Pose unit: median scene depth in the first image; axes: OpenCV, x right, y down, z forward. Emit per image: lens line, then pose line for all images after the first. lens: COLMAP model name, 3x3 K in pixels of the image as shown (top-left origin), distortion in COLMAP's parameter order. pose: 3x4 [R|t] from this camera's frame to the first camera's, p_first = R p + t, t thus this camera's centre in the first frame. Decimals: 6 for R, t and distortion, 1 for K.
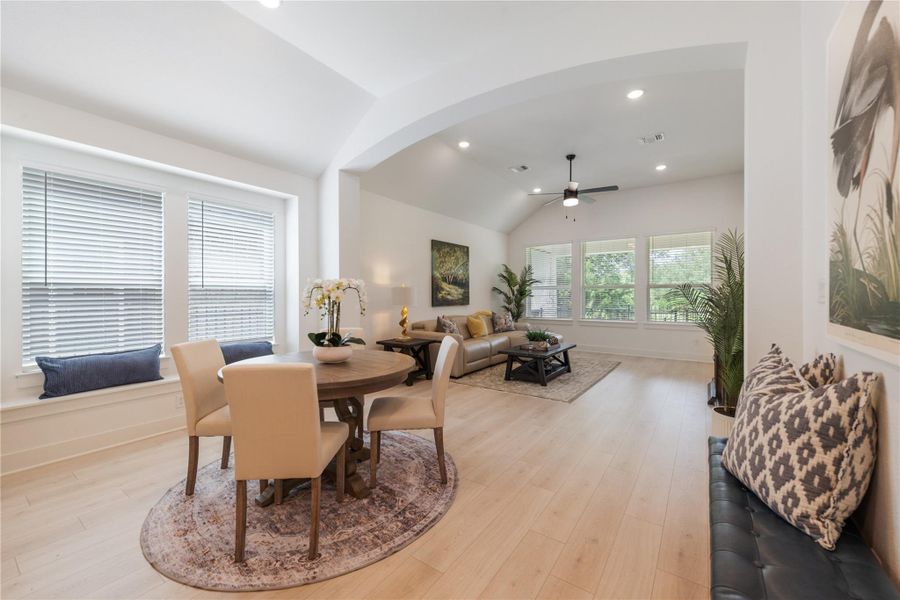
lens RADIAL K [[351.1, 0, 450.0], [0, 351.1, 300.0], [0, 0, 1]] dist [0.000657, -0.000196]
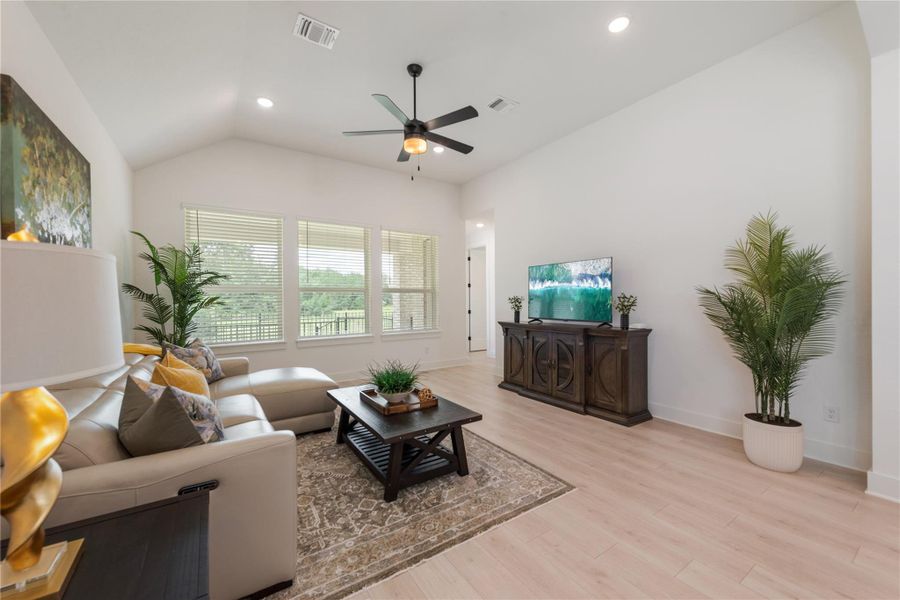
lens RADIAL K [[351.1, 0, 450.0], [0, 351.1, 300.0], [0, 0, 1]] dist [0.000657, -0.000196]
pose [[0.345732, 0.002348, 0.938330, -0.151261], [0.022266, 0.999695, -0.010706, -0.004031], [-0.938069, 0.024594, 0.345574, 0.565591]]
